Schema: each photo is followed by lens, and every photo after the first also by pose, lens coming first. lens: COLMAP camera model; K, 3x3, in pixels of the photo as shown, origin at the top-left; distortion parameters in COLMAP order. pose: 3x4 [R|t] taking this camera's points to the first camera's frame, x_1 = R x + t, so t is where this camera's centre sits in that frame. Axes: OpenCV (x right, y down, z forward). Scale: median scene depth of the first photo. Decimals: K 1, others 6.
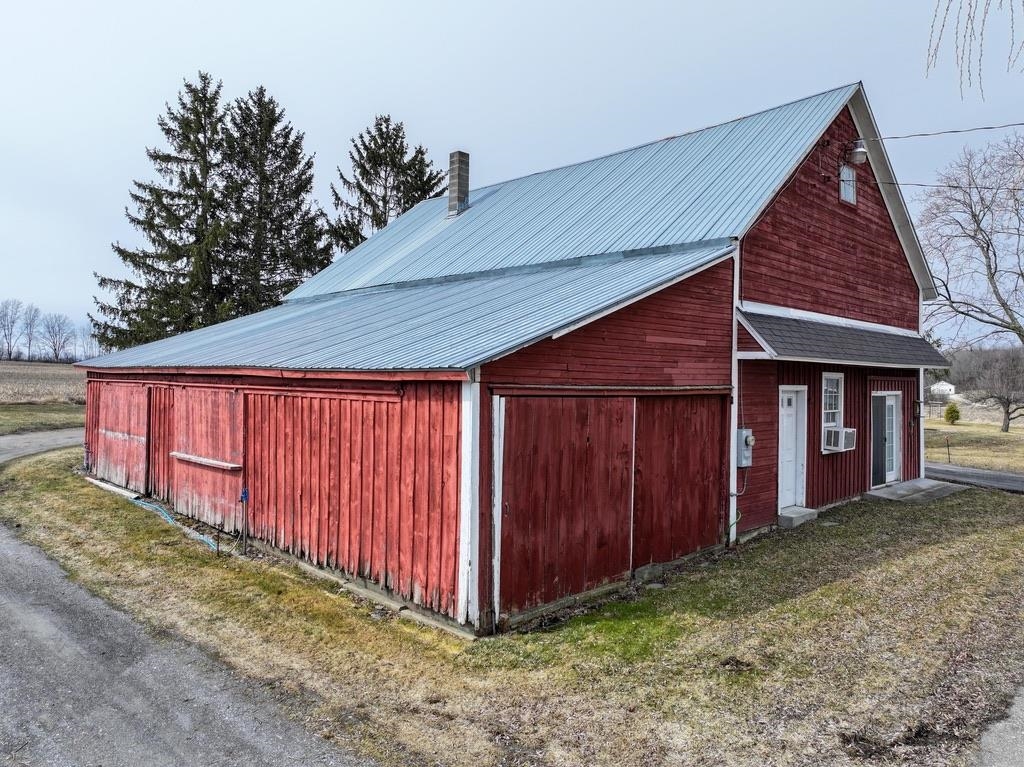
lens RADIAL K [[723.6, 0, 533.4], [0, 723.6, 379.0], [0, 0, 1]] dist [0.001872, 0.007419]
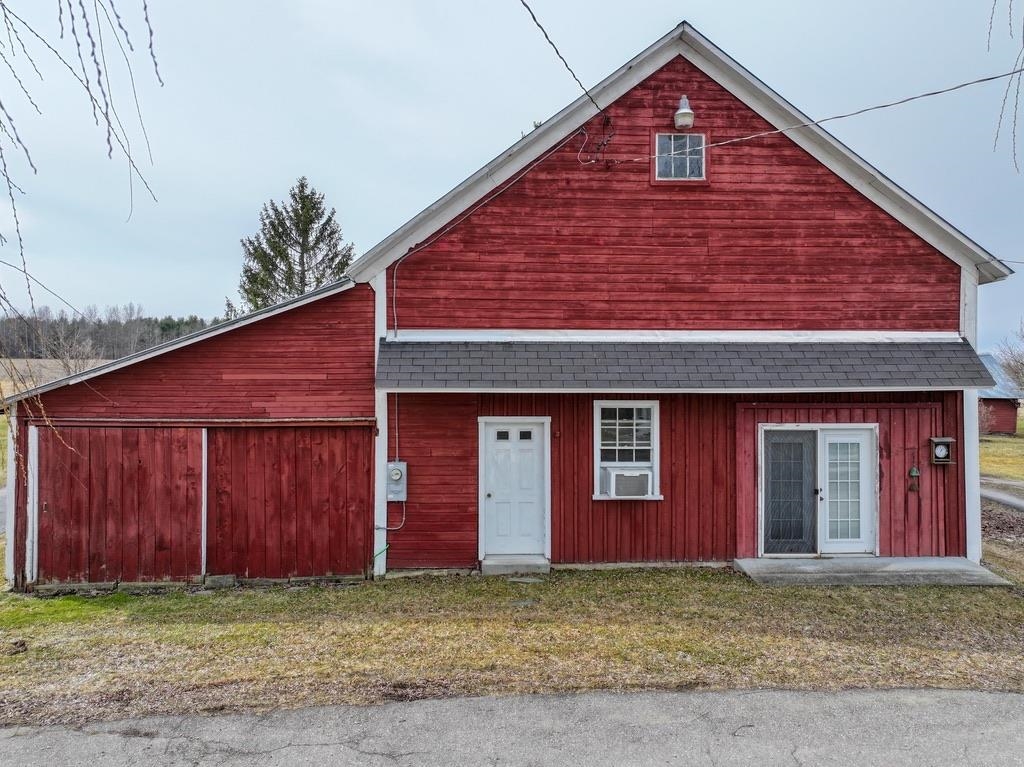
lens RADIAL K [[723.6, 0, 533.4], [0, 723.6, 379.0], [0, 0, 1]] dist [0.001872, 0.007419]
pose [[0.728940, -0.016398, -0.684382, 1.246250], [0.008704, 0.999854, -0.014686, -0.030304], [0.684523, 0.004749, 0.728976, 0.476419]]
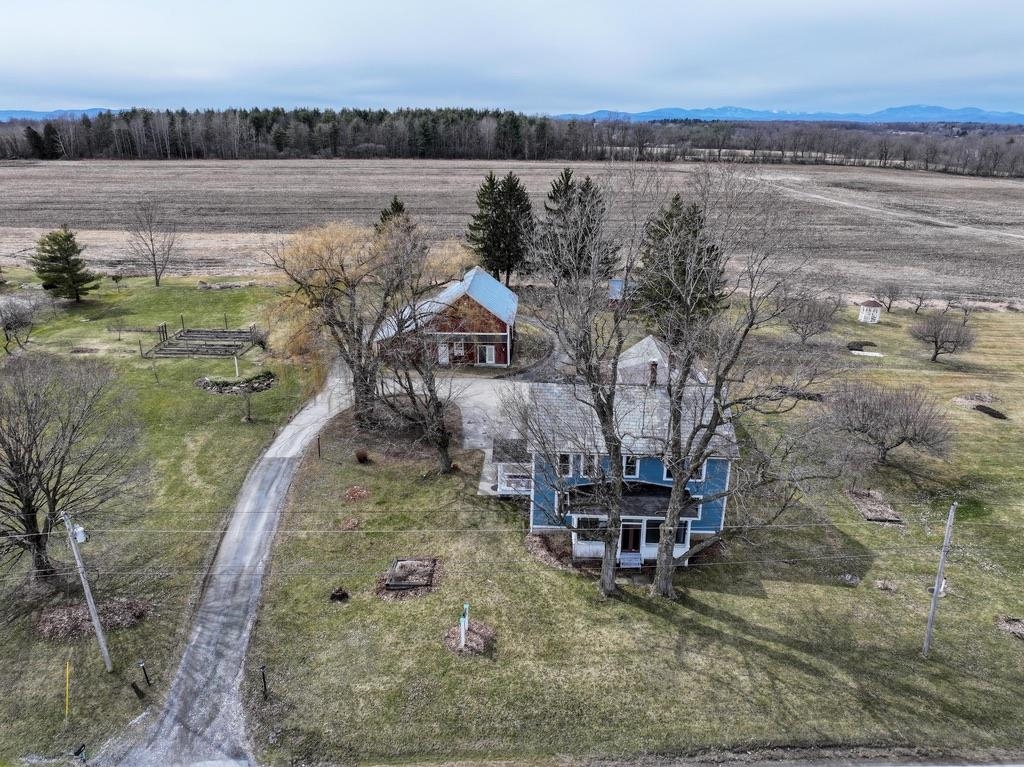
lens RADIAL K [[723.6, 0, 533.4], [0, 723.6, 379.0], [0, 0, 1]] dist [0.001872, 0.007419]
pose [[0.662255, 0.232026, -0.712448, 6.940909], [0.002249, 0.950225, 0.311555, -2.118264], [0.749275, -0.207931, 0.628769, -3.110453]]
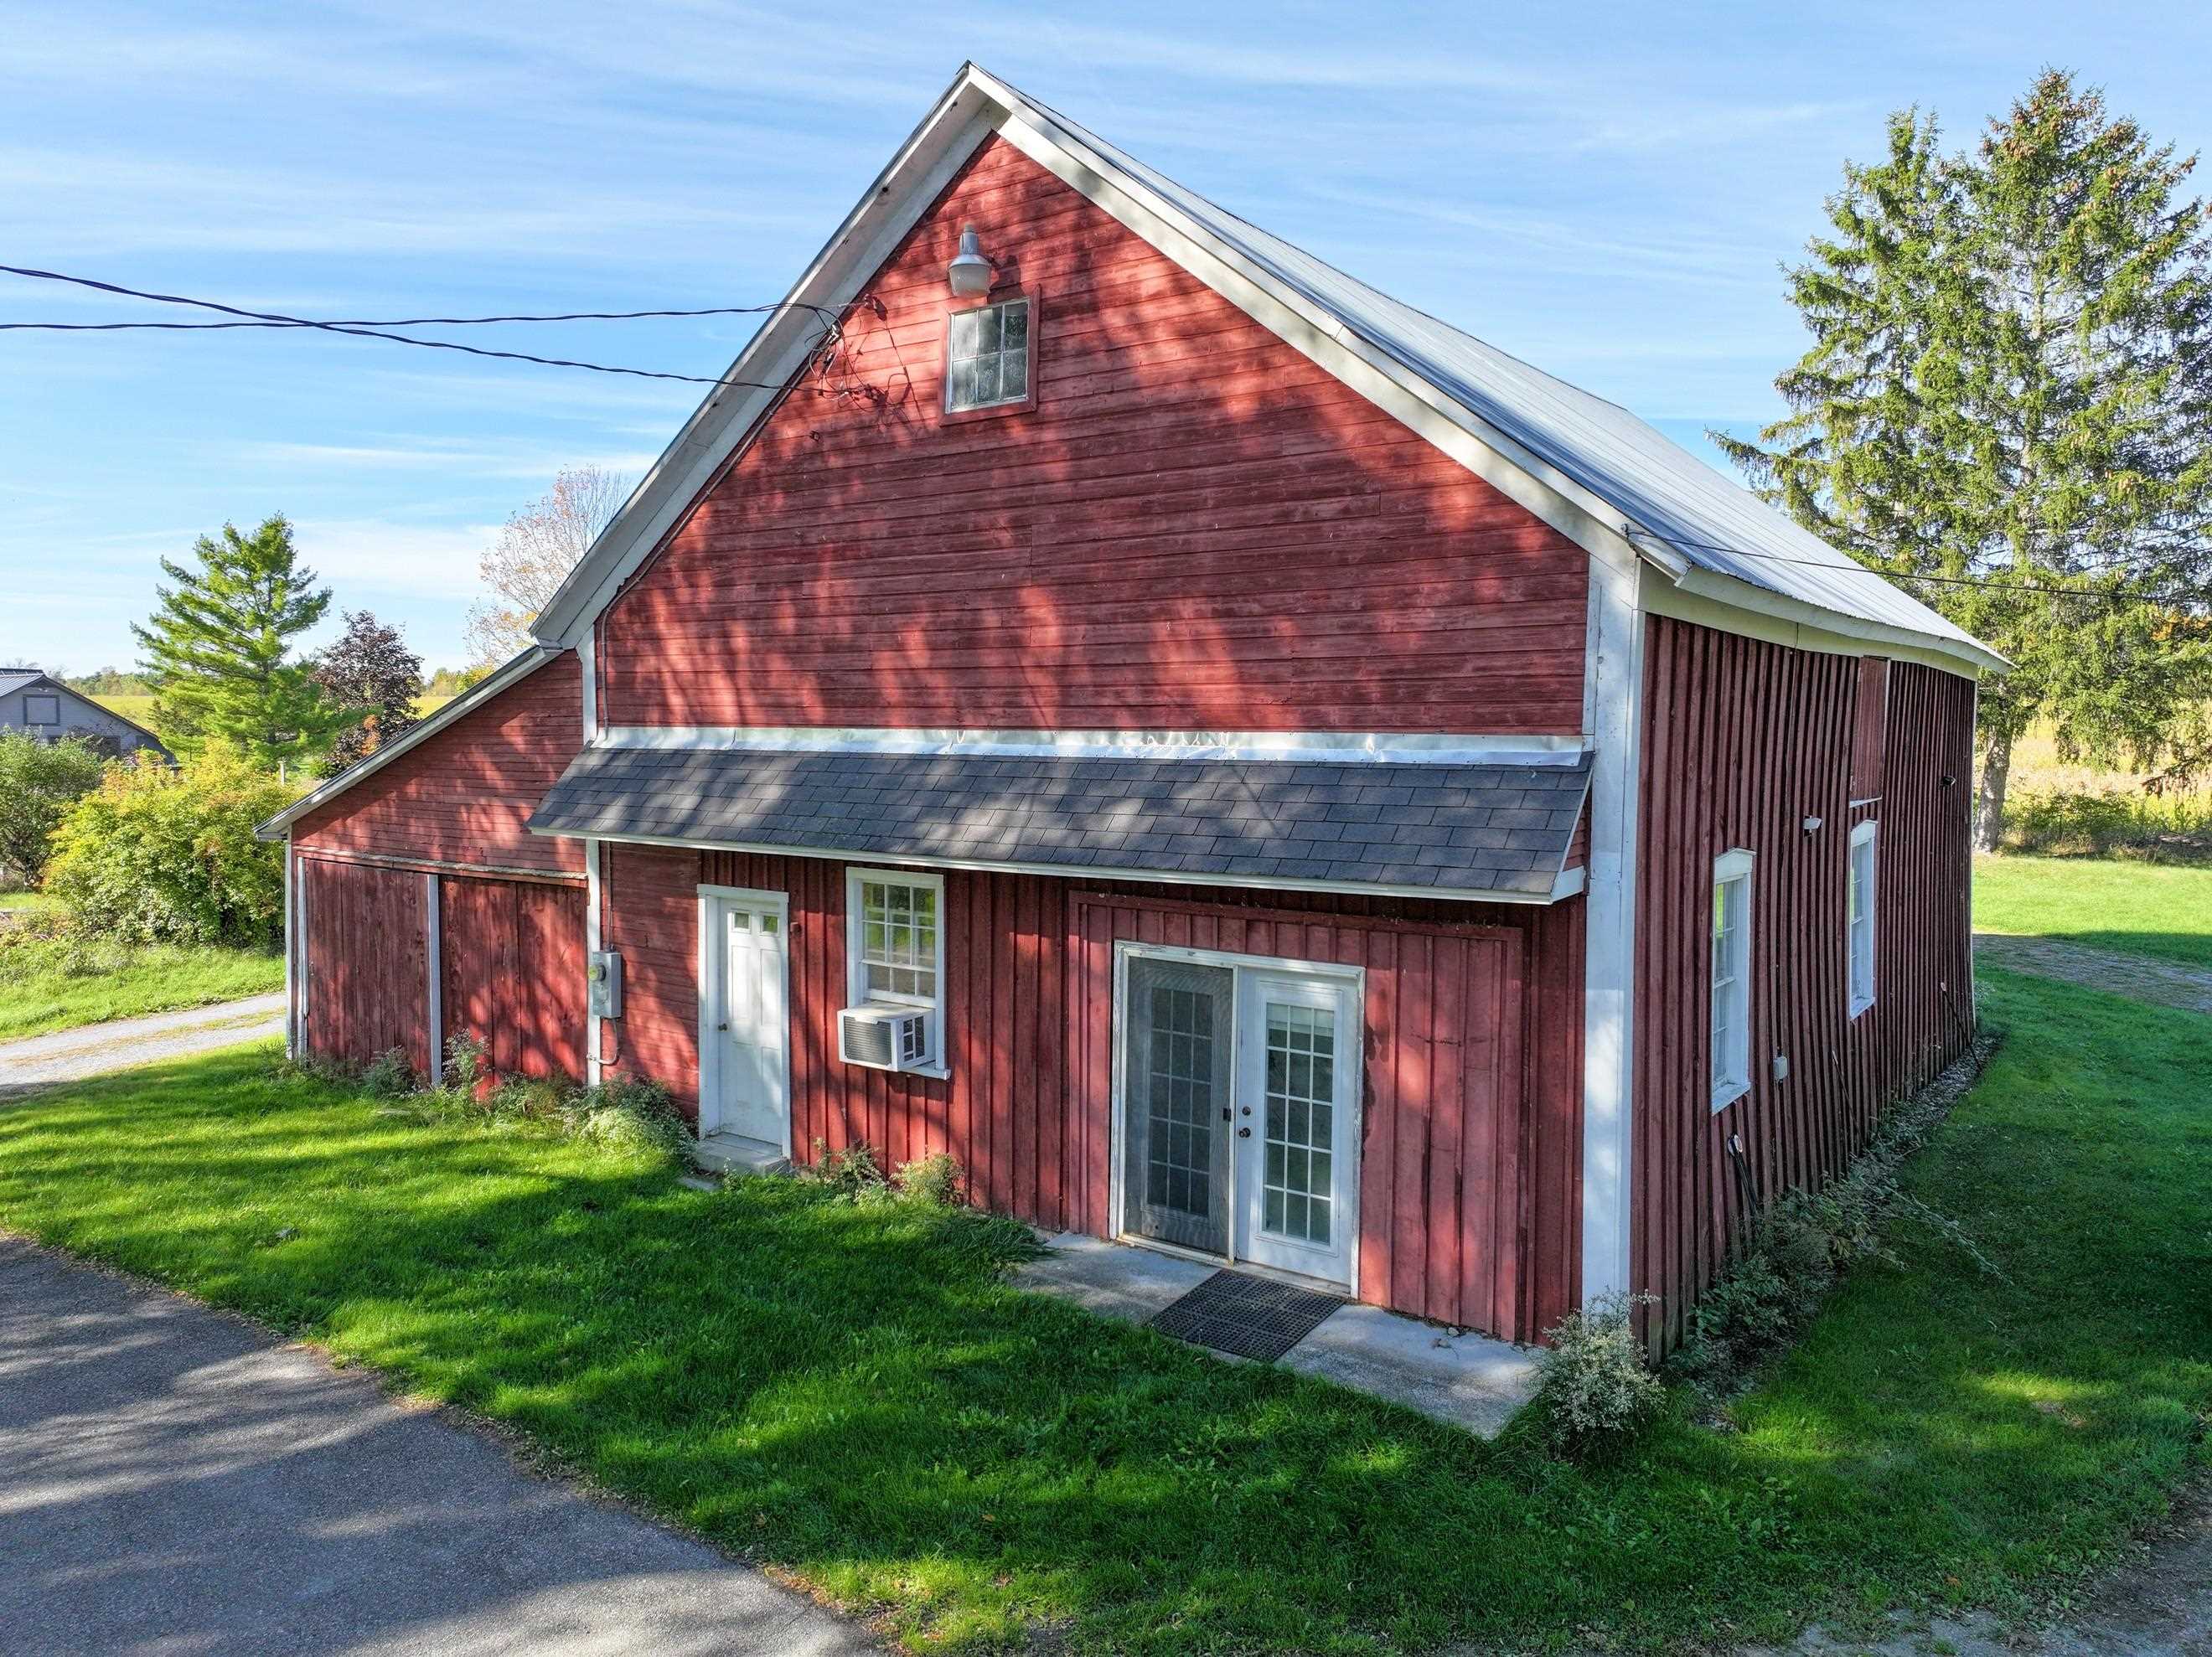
lens RADIAL K [[1562.9, 0, 1152.1], [0, 1562.9, 818.9], [0, 0, 1]] dist [0.001872, 0.007419]
pose [[0.153004, 0.035656, -0.987582, 1.806140], [-0.015085, 0.999317, 0.033743, -0.096689], [0.988110, 0.009735, 0.153437, 1.415403]]
